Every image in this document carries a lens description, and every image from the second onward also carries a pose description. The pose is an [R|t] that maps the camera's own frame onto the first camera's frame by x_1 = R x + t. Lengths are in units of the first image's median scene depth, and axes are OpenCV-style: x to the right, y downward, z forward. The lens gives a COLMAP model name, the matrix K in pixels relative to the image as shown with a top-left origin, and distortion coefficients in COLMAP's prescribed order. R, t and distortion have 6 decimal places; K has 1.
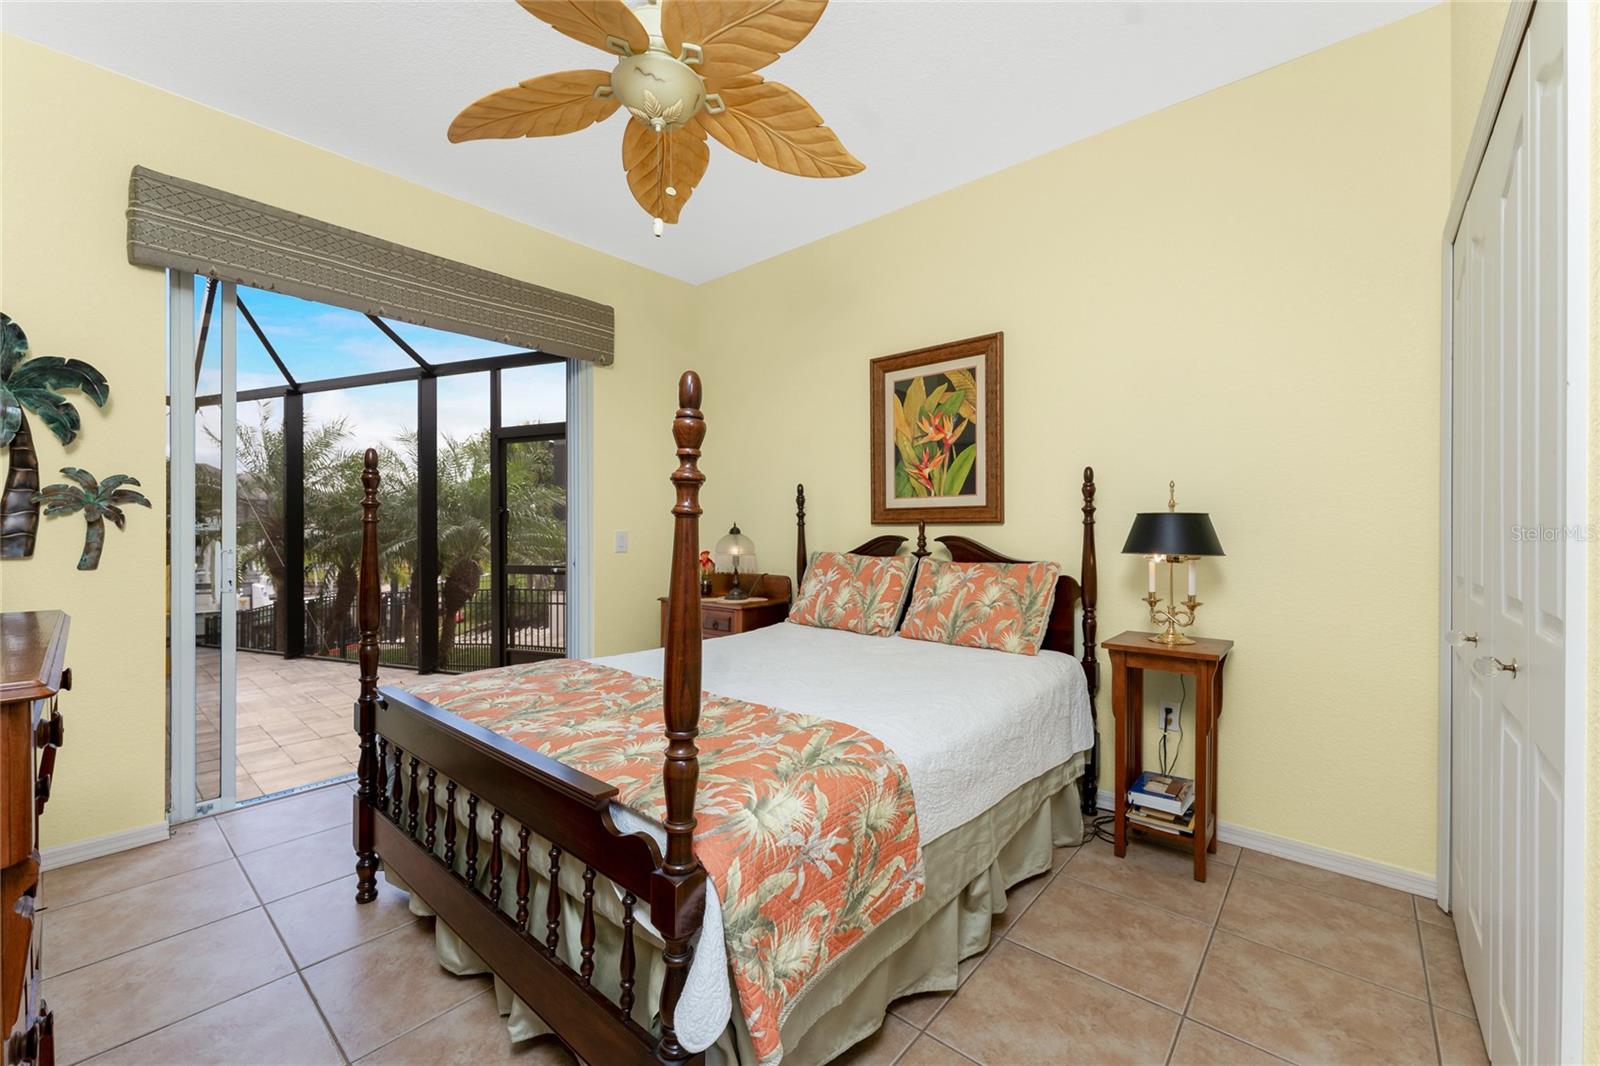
lens RADIAL K [[651.6, 0, 800.0], [0, 651.6, 533.0], [0, 0, 1]] dist [-0.021578, 0.000264]
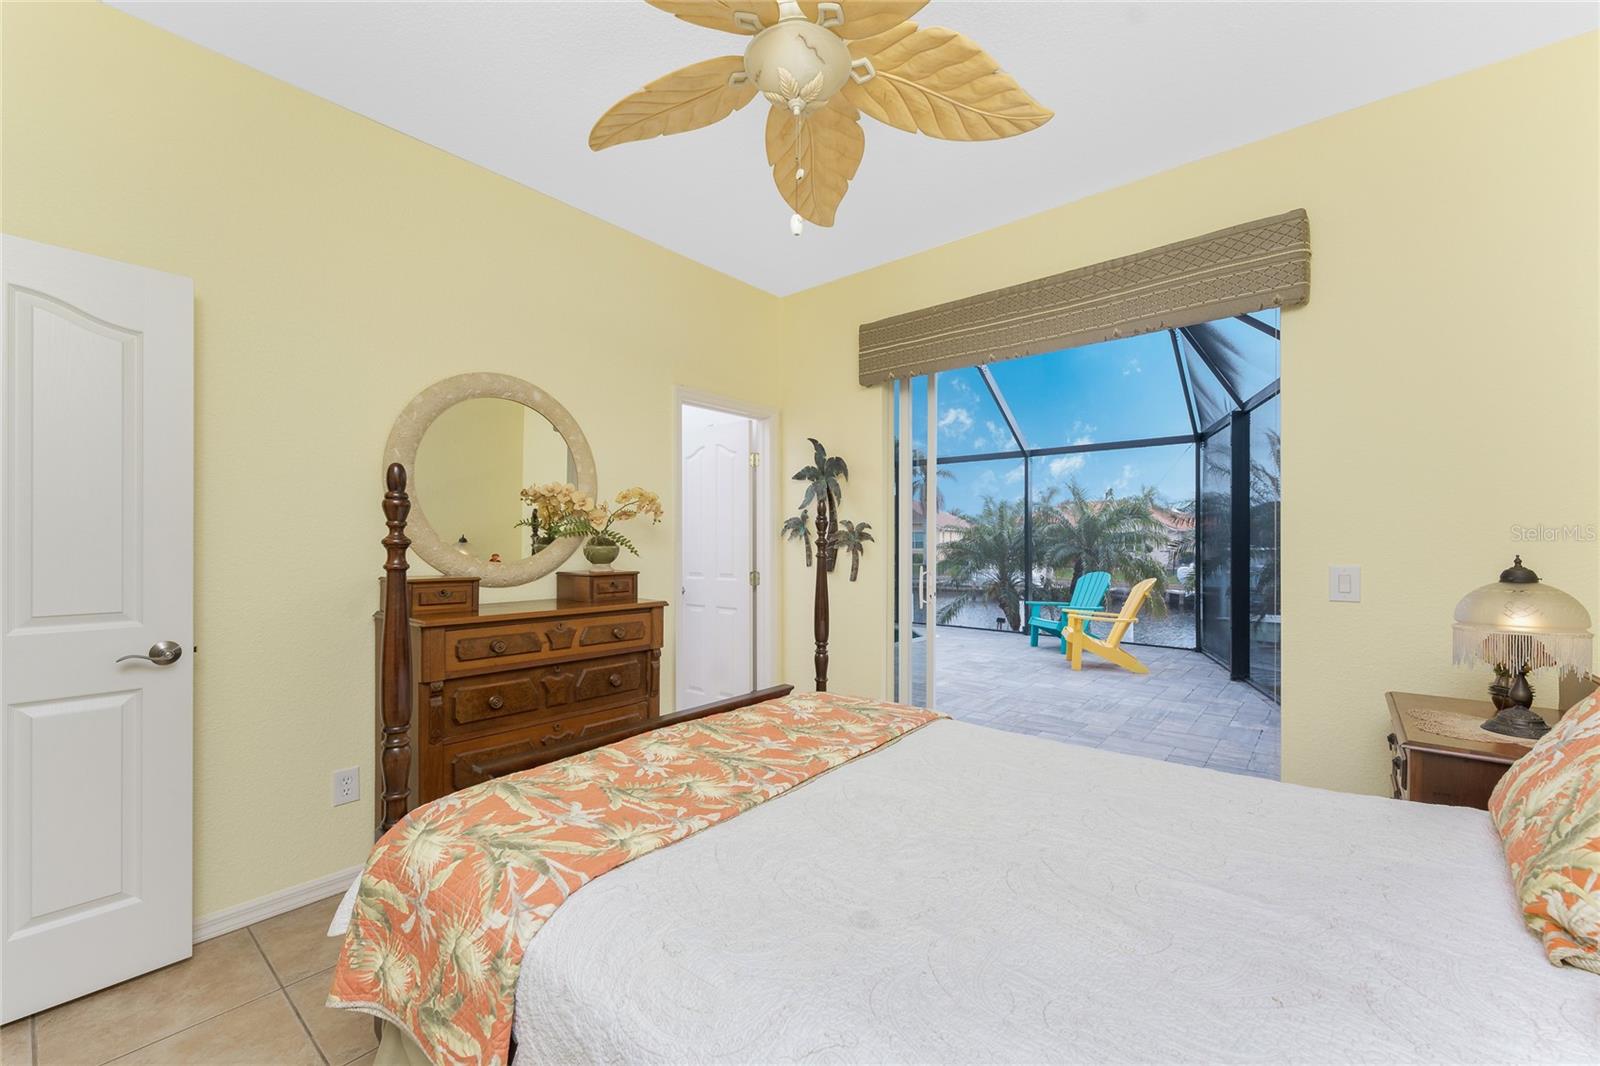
lens RADIAL K [[643.7, 0, 799.6], [0, 643.7, 542.9], [0, 0, 1]] dist [0.000060, -0.000038]
pose [[0.010114, -0.000991, -0.999948, 0.729936], [-0.002866, 0.999995, -0.001020, -0.052476], [0.999945, 0.002876, 0.010111, 1.127938]]
